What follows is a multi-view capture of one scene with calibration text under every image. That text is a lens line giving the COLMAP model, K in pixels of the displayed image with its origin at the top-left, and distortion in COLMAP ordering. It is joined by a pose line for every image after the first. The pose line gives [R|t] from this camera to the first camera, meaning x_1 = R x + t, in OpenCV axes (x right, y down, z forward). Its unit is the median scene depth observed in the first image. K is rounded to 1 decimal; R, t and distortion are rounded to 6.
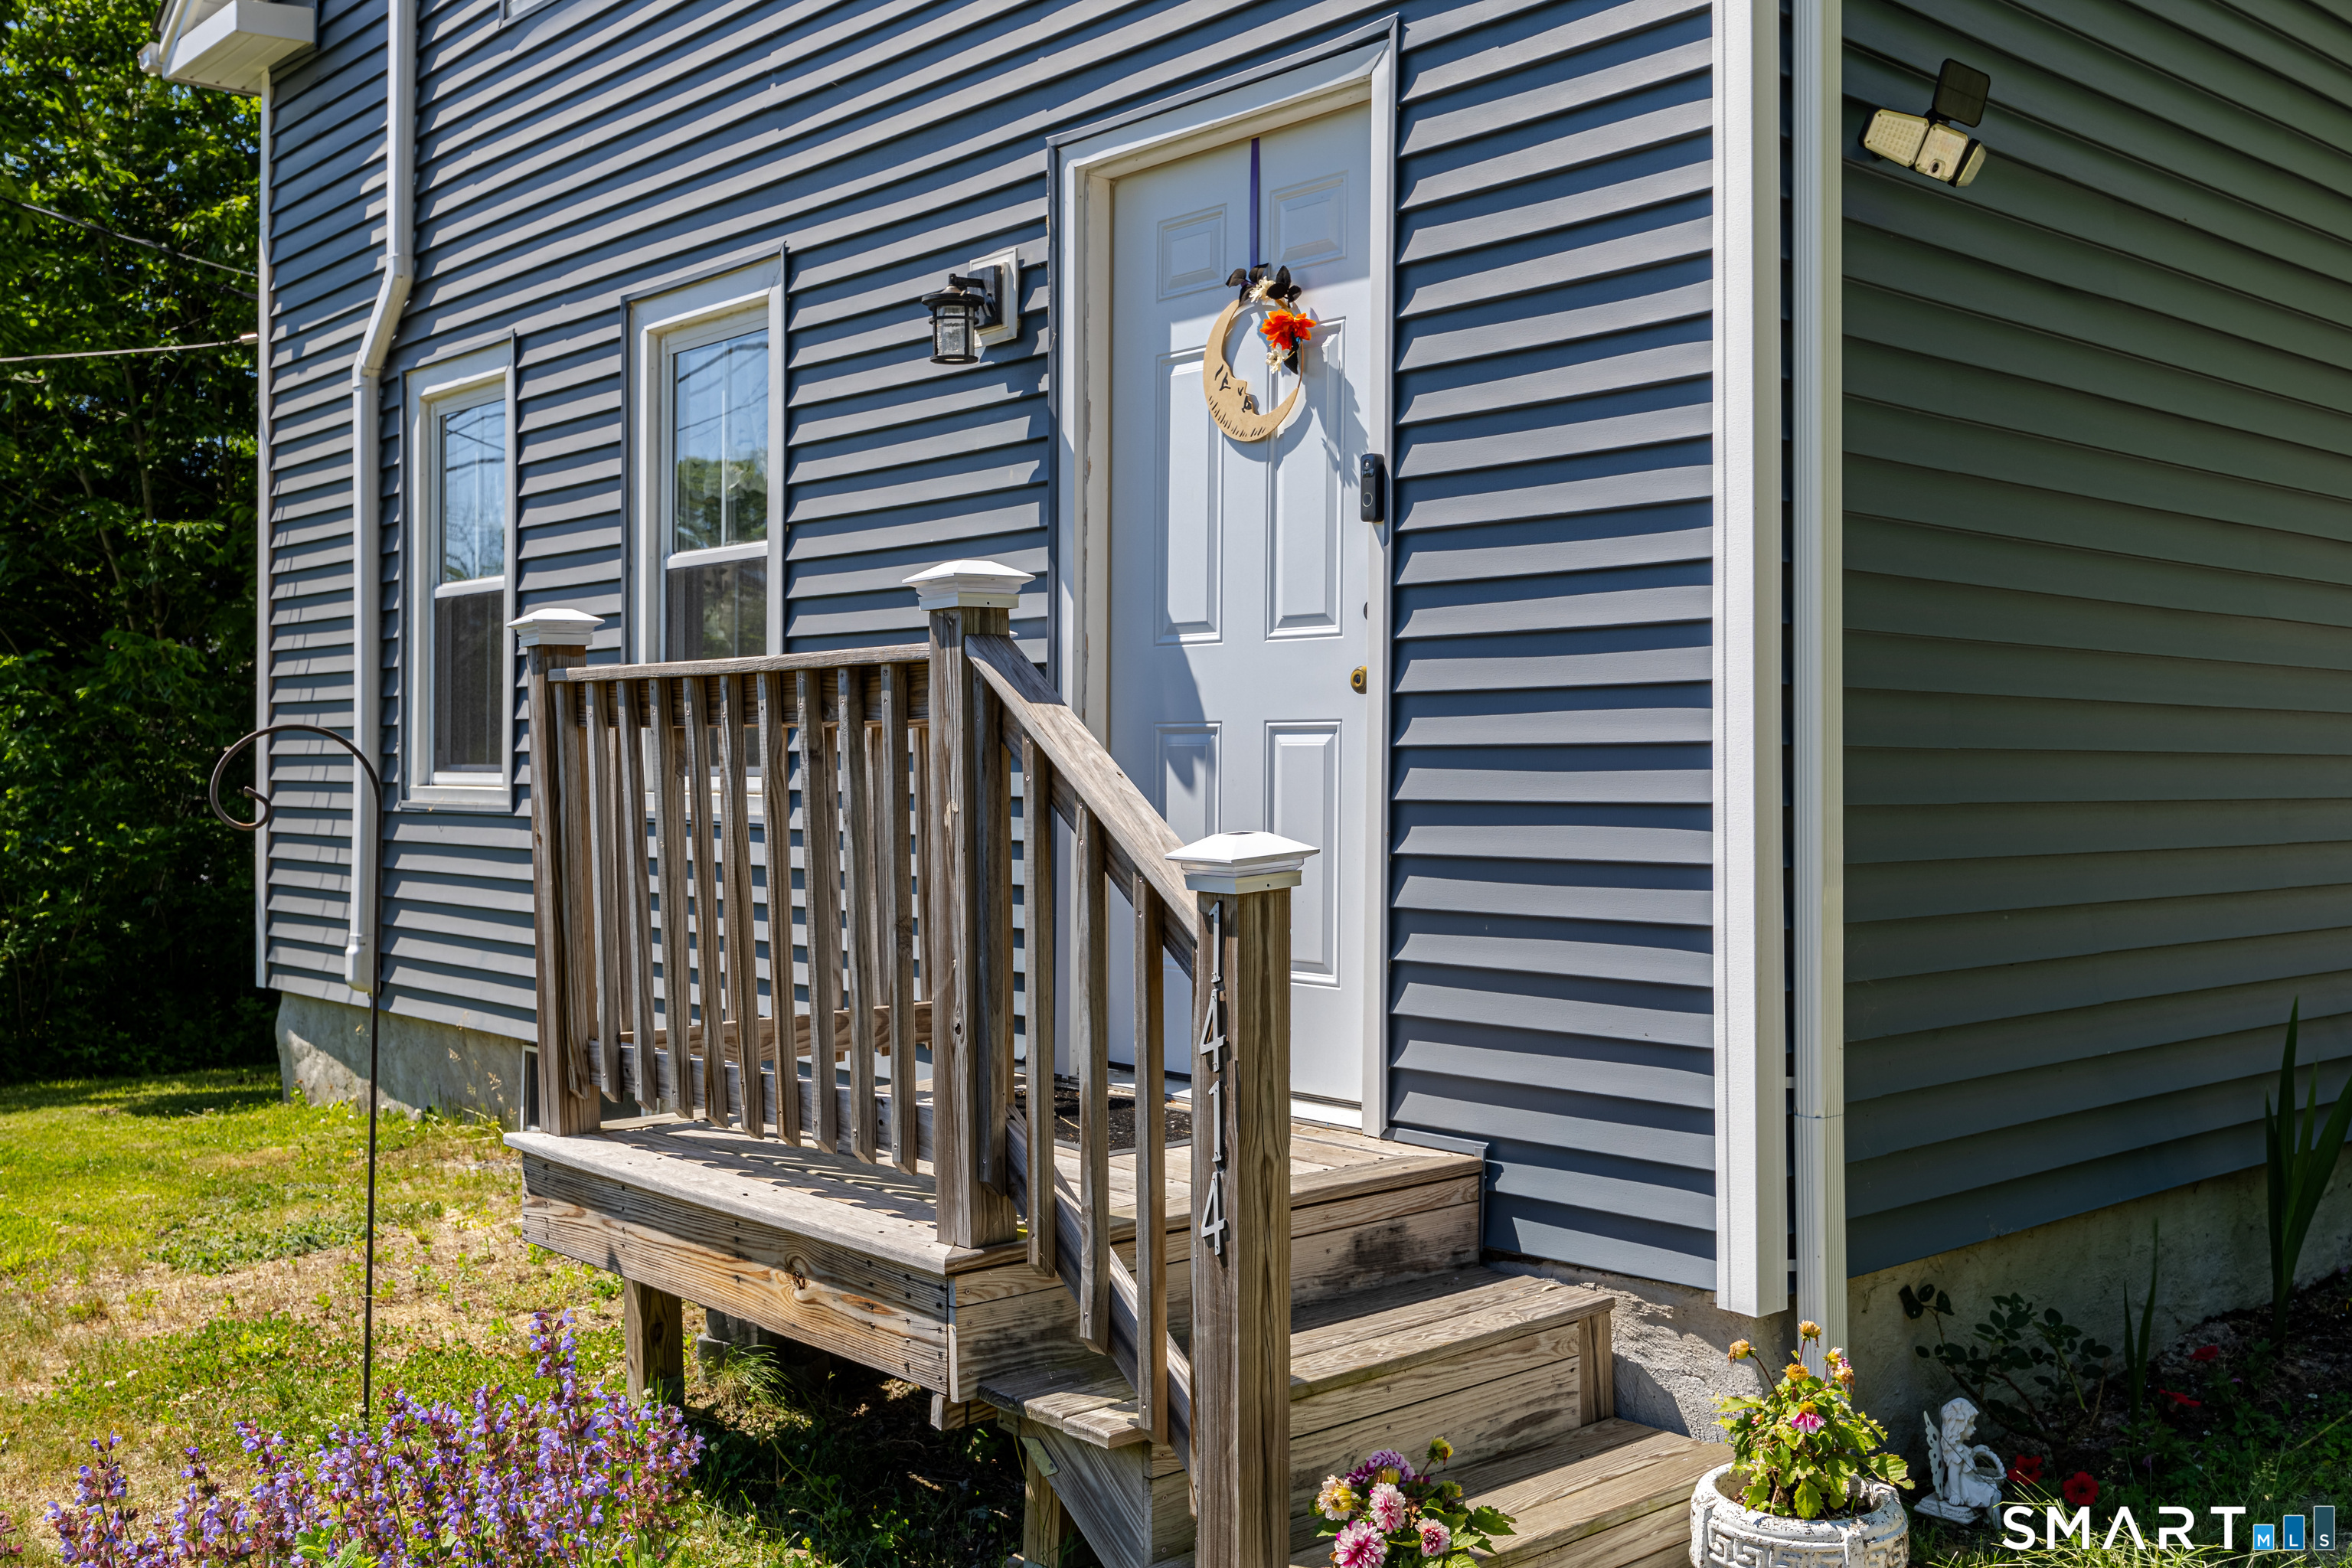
lens RADIAL K [[2202.6, 0, 1168.1], [0, 2202.6, 792.9], [0, 0, 1]] dist [0.031568, 0.000000]
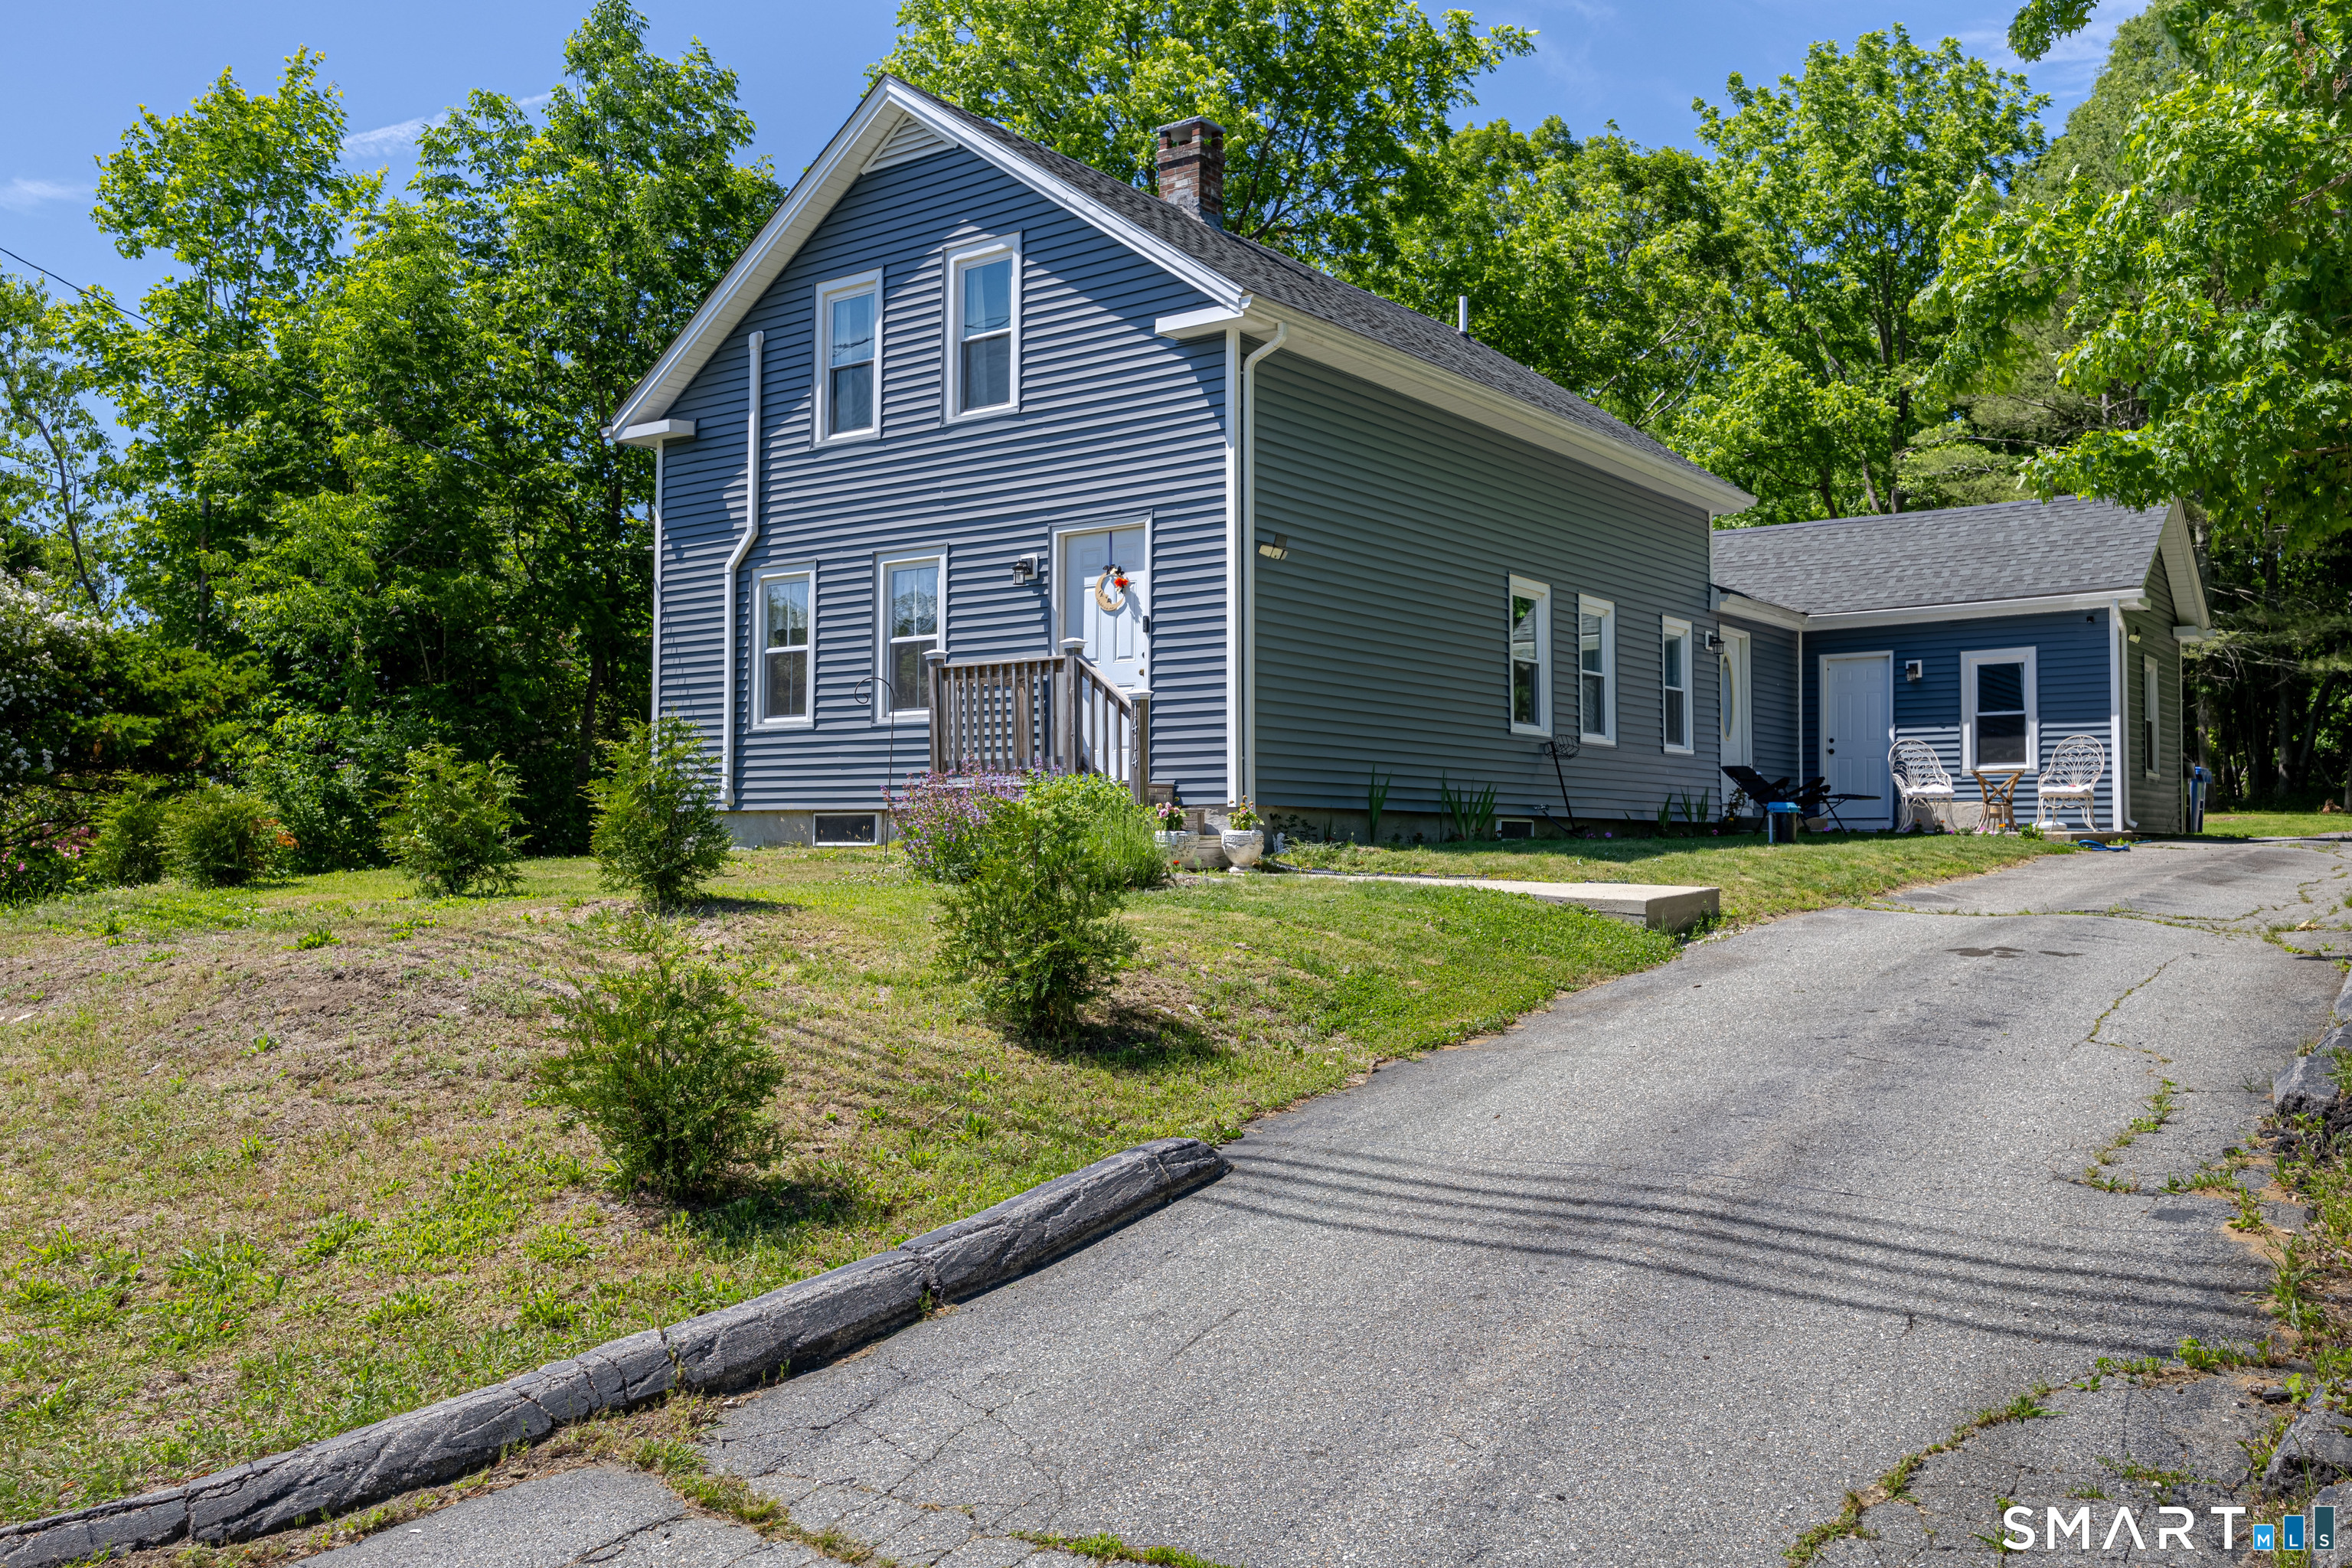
lens RADIAL K [[1921.2, 0, 1177.2], [0, 1921.2, 775.8], [0, 0, 1]] dist [0.043167, 0.003387]
pose [[0.979384, 0.012243, 0.201635, -0.492458], [-0.001333, 0.998532, -0.054154, 0.291418], [-0.202002, 0.052768, 0.977963, -2.156290]]
